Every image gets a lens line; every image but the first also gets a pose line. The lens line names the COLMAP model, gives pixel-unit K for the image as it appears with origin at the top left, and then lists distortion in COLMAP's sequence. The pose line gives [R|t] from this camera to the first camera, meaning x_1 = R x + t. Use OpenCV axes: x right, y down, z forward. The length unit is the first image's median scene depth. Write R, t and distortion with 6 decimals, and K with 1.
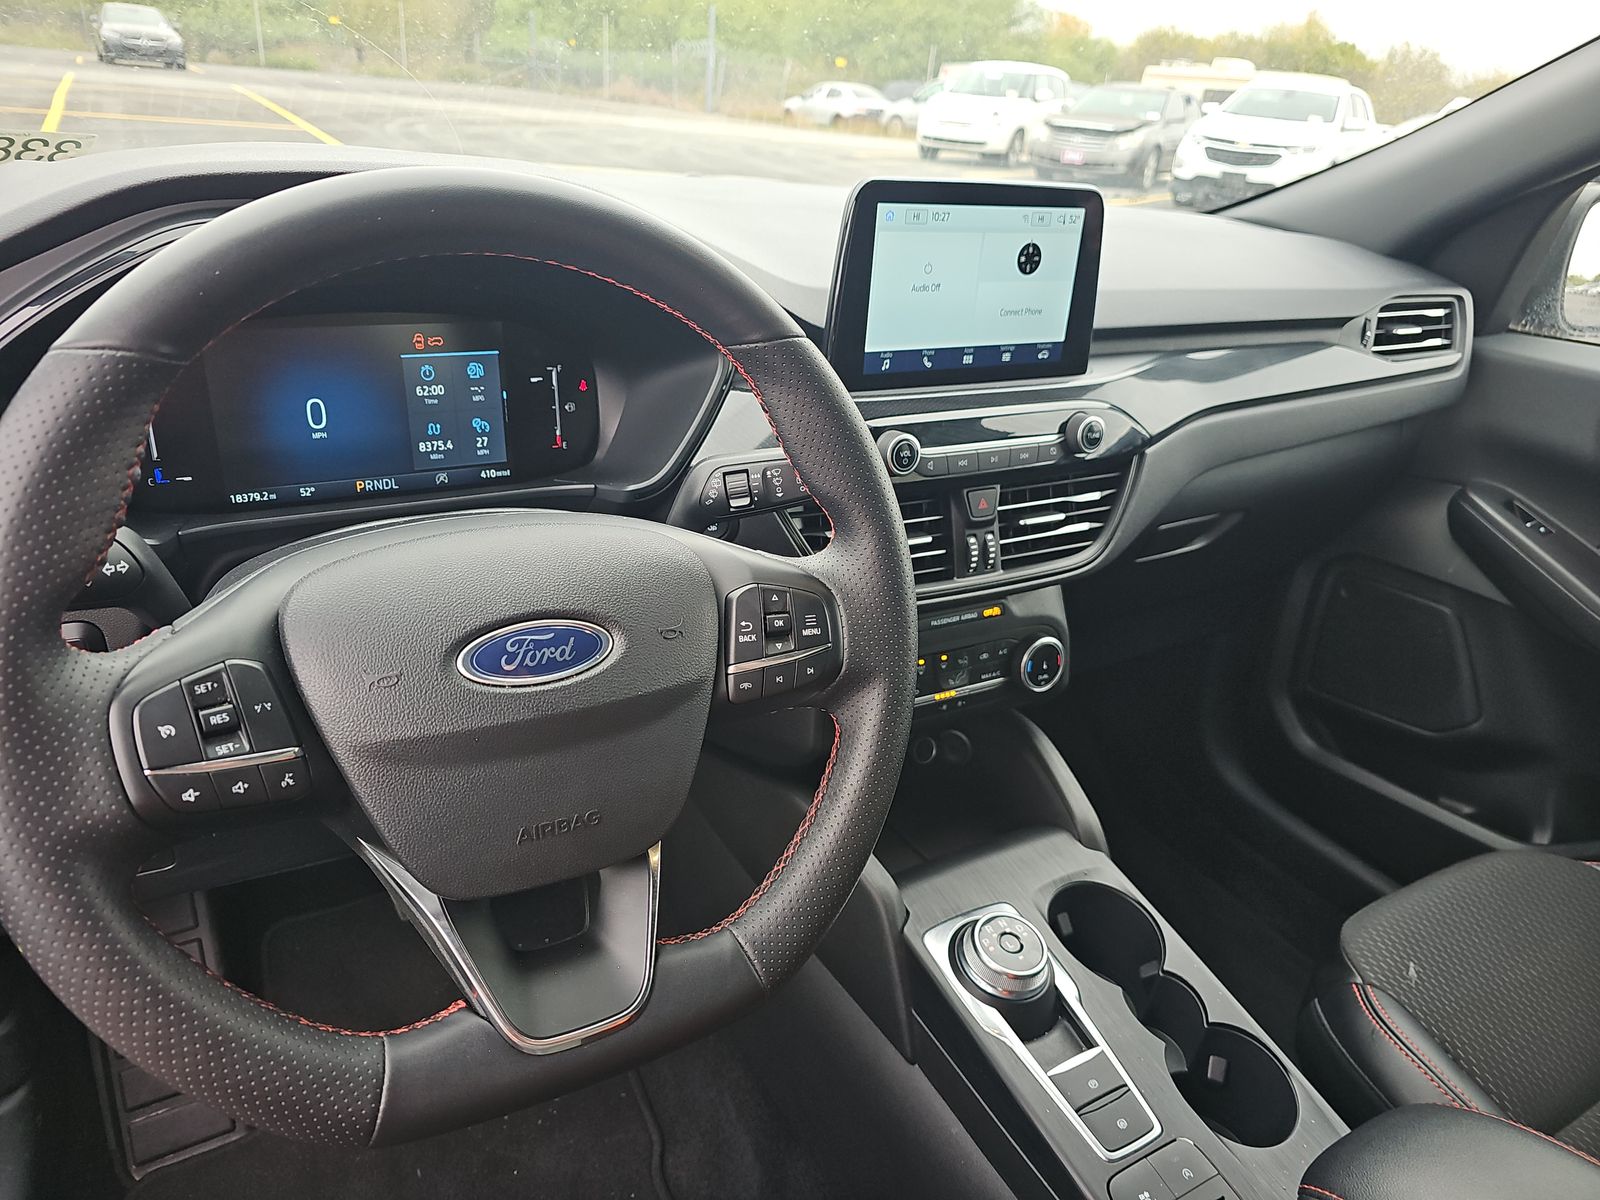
lens RADIAL K [[1058.7, 0, 853.1], [0, 1058.7, 606.6], [0, 0, 1]] dist [0.063532, -0.058563]
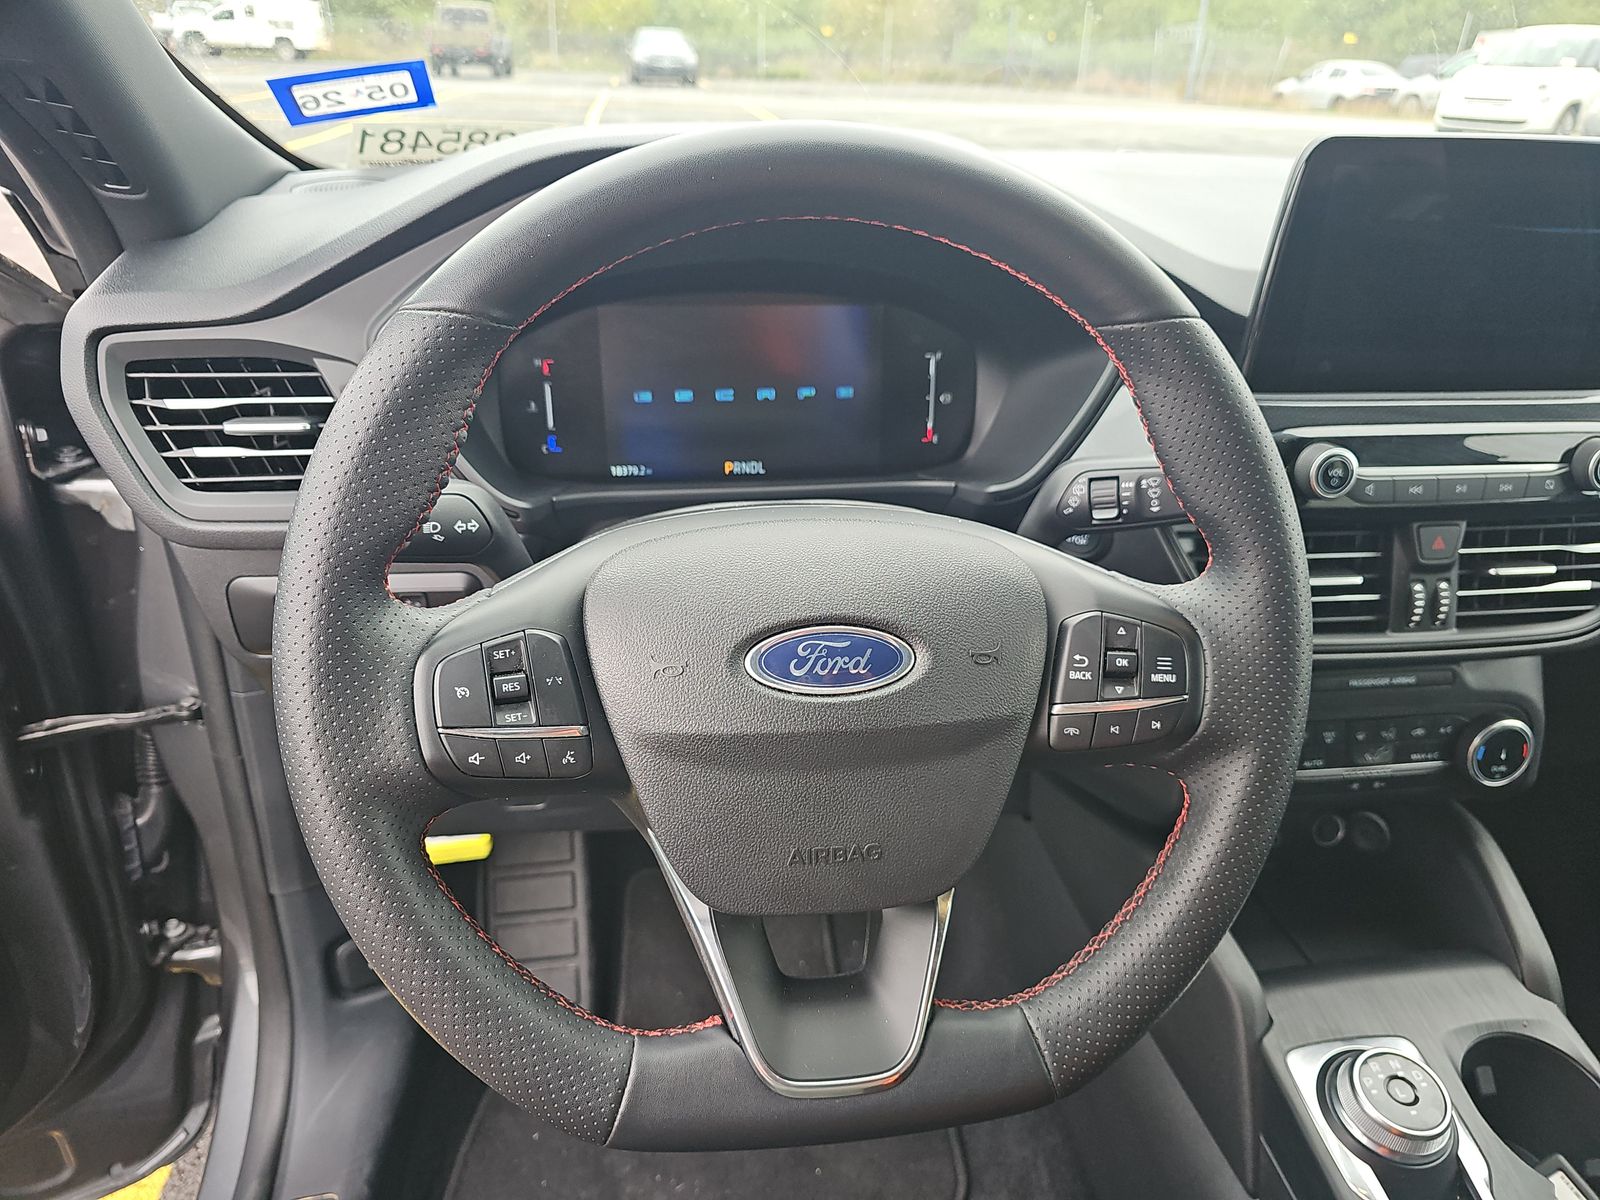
lens RADIAL K [[1097.5, 0, 849.6], [0, 1097.5, 629.3], [0, 0, 1]] dist [0.022206, -0.025880]
pose [[0.922387, 0.122400, -0.366362, 0.038193], [-0.118808, 0.992388, 0.032431, -0.010644], [0.367542, 0.013612, 0.929907, 0.102293]]
